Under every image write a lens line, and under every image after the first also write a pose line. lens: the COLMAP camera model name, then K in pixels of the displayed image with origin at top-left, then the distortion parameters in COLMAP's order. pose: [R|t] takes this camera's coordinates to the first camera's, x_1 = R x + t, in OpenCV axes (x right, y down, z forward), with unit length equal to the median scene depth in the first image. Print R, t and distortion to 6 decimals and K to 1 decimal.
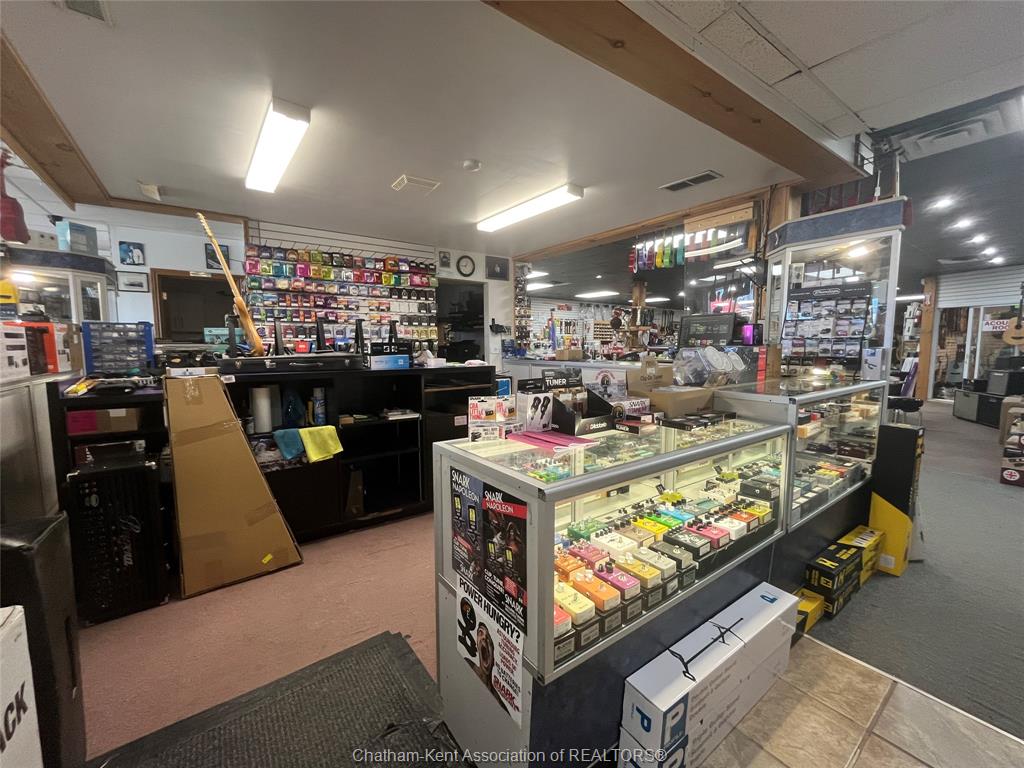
lens RADIAL K [[413.7, 0, 511.7], [0, 413.7, 383.6], [0, 0, 1]] dist [-0.003064, -0.000404]
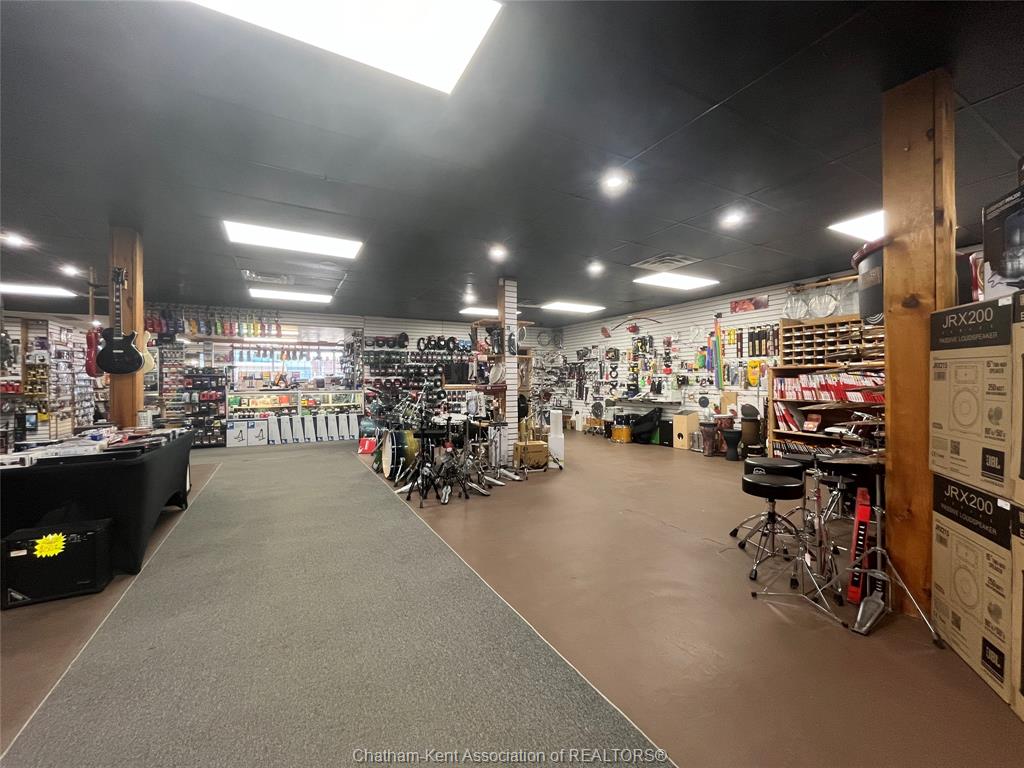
lens RADIAL K [[413.7, 0, 512.4], [0, 413.7, 384.6], [0, 0, 1]] dist [-0.003064, -0.000404]
pose [[-0.124237, 0.010587, -0.992196, 0.967347], [-0.086820, 0.995992, 0.021498, -0.106927], [0.988447, 0.088813, -0.122820, 1.144706]]
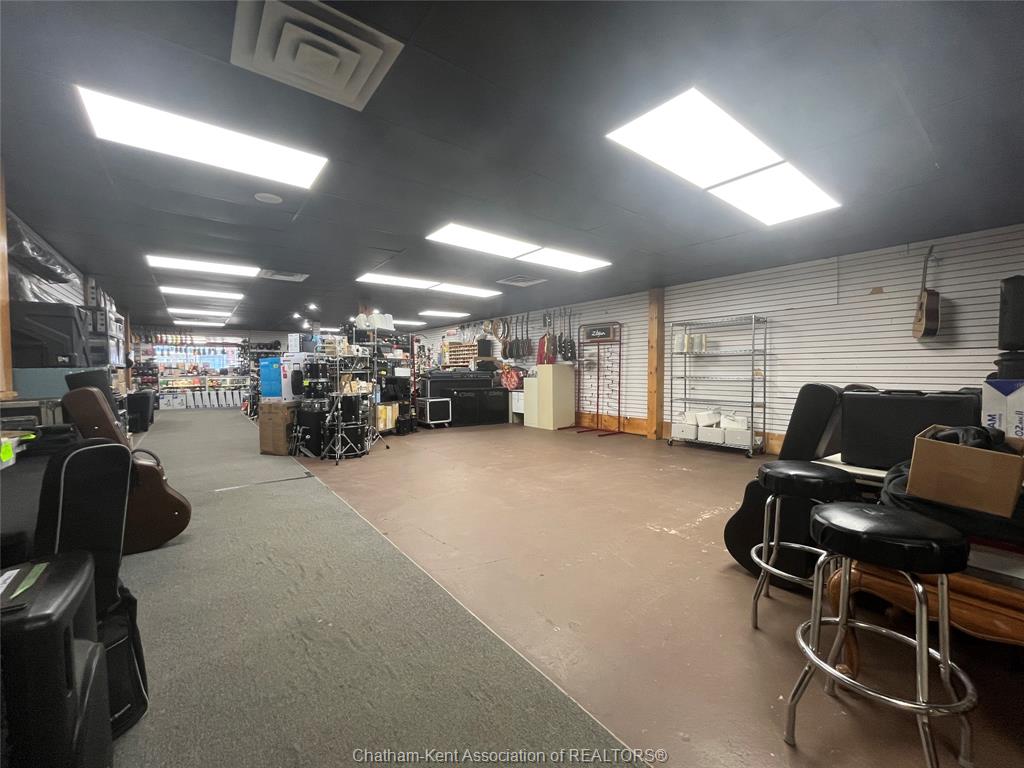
lens RADIAL K [[413.7, 0, 511.3], [0, 413.7, 385.9], [0, 0, 1]] dist [-0.003064, -0.000404]
pose [[0.020569, 0.043073, -0.998860, 1.657031], [-0.090483, 0.995052, 0.041045, -0.161594], [0.995686, 0.089536, 0.024365, 1.647861]]
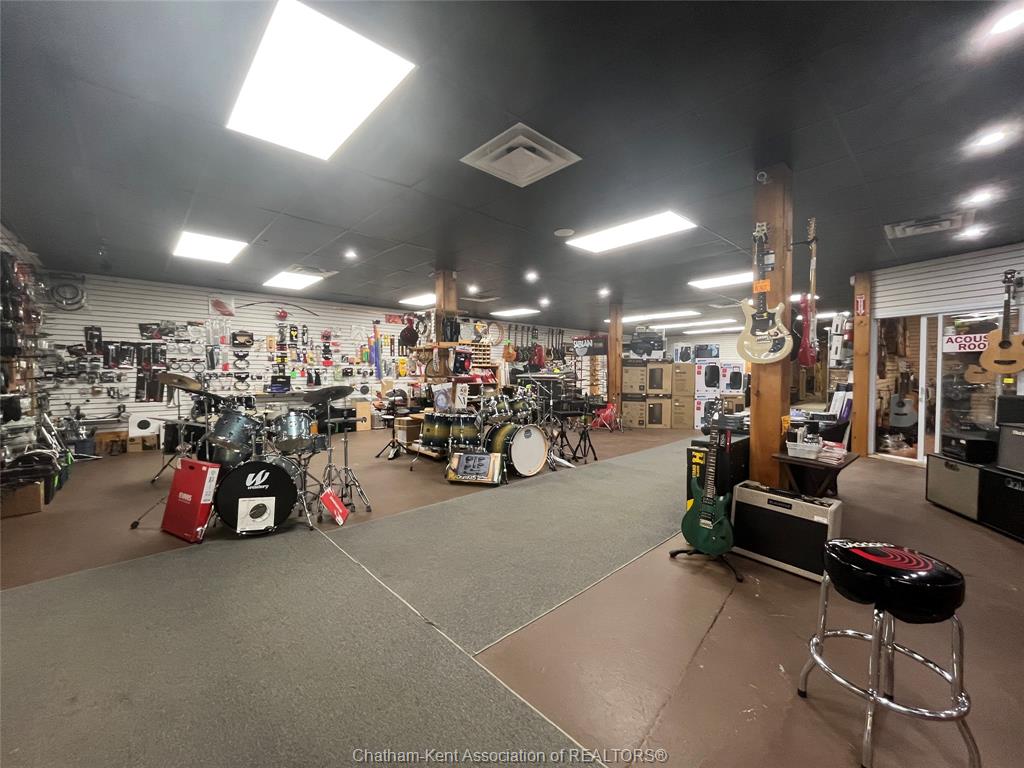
lens RADIAL K [[413.7, 0, 511.8], [0, 413.7, 382.6], [0, 0, 1]] dist [-0.003064, -0.000404]
pose [[0.992593, 0.000092, 0.121484, 0.346040], [0.008007, 0.997776, -0.066175, -0.037456], [-0.121219, 0.066658, 0.990385, 0.392311]]
